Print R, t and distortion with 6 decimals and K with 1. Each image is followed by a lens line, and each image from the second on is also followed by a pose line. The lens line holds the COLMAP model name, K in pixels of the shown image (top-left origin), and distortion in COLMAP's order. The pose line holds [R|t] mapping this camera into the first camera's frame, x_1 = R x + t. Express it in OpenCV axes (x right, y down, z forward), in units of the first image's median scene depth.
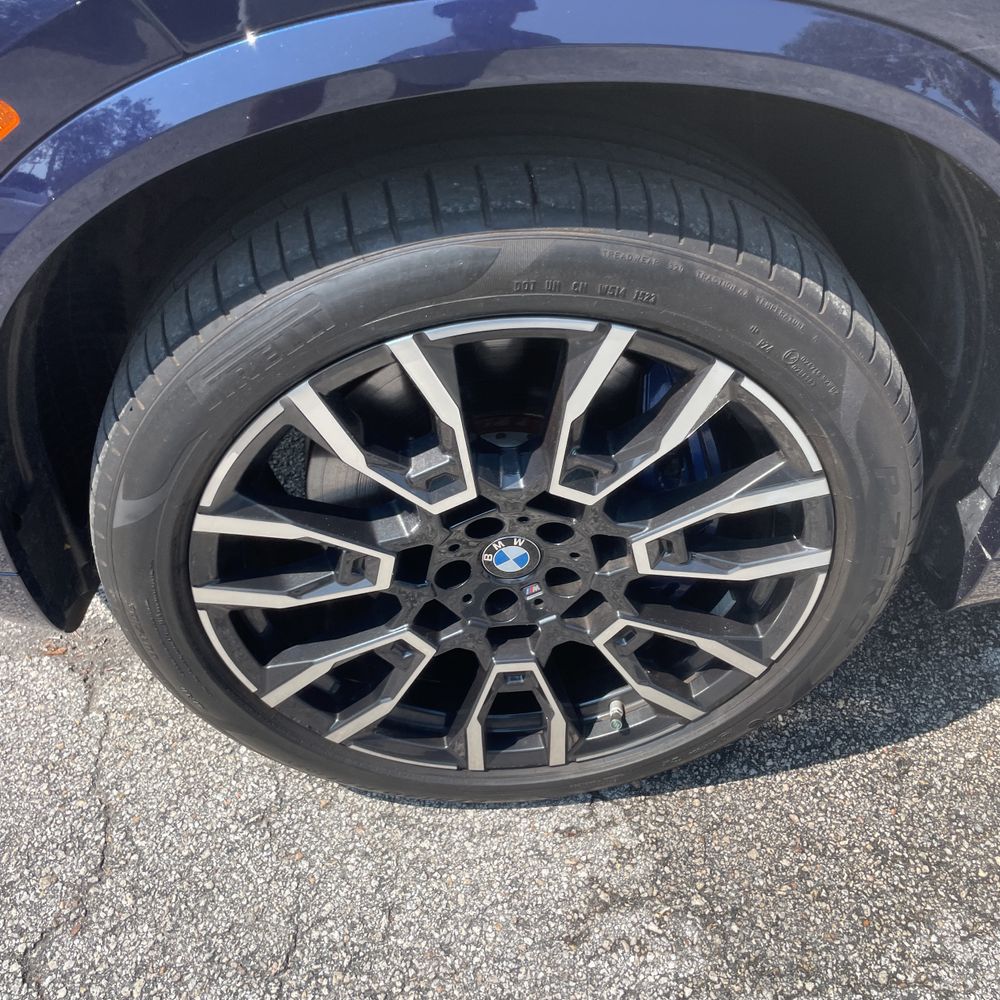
lens RADIAL K [[1019.4, 0, 501.8], [0, 1019.4, 484.5], [0, 0, 1]] dist [0.033980, 0.000000]
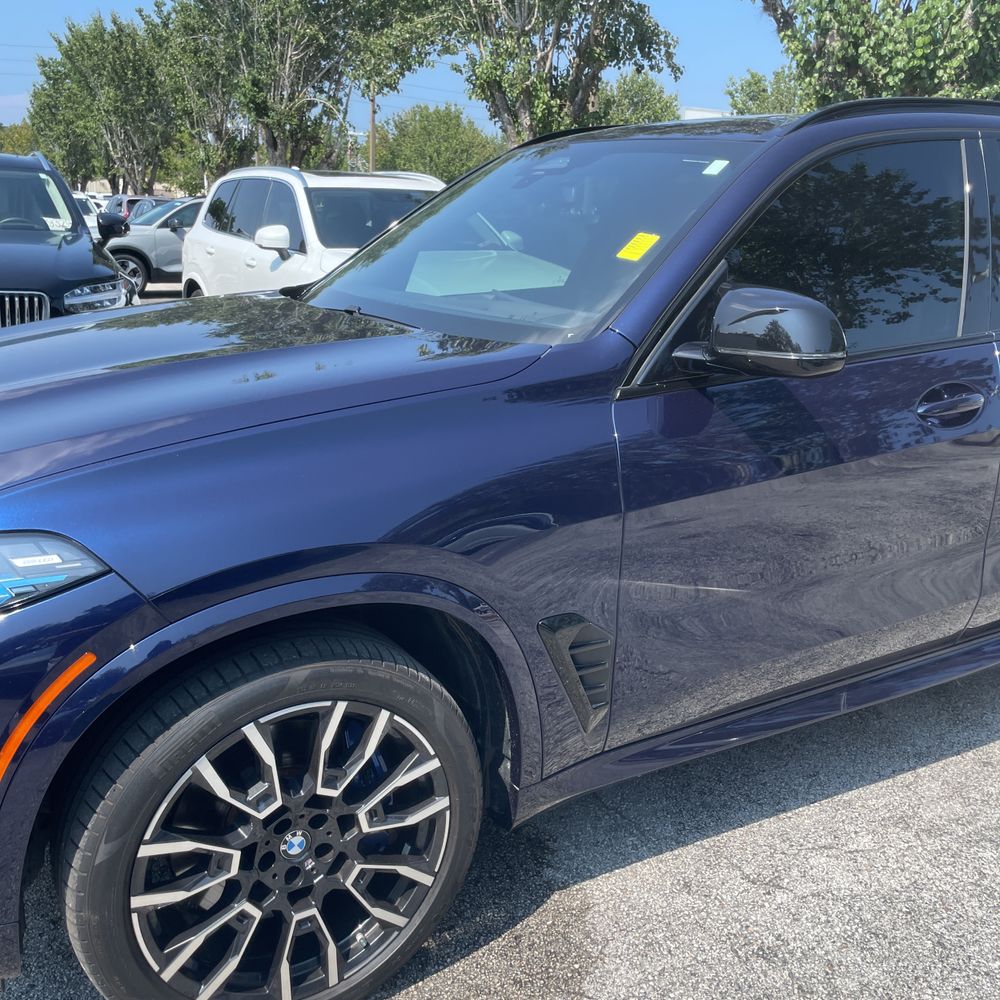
lens RADIAL K [[1019.4, 0, 508.8], [0, 1019.4, 490.8], [0, 0, 1]] dist [0.033980, 0.000000]
pose [[0.890158, -0.096749, 0.445262, -0.441462], [0.286534, 0.878658, -0.381914, 0.349564], [-0.354283, 0.467547, 0.809867, -1.034829]]
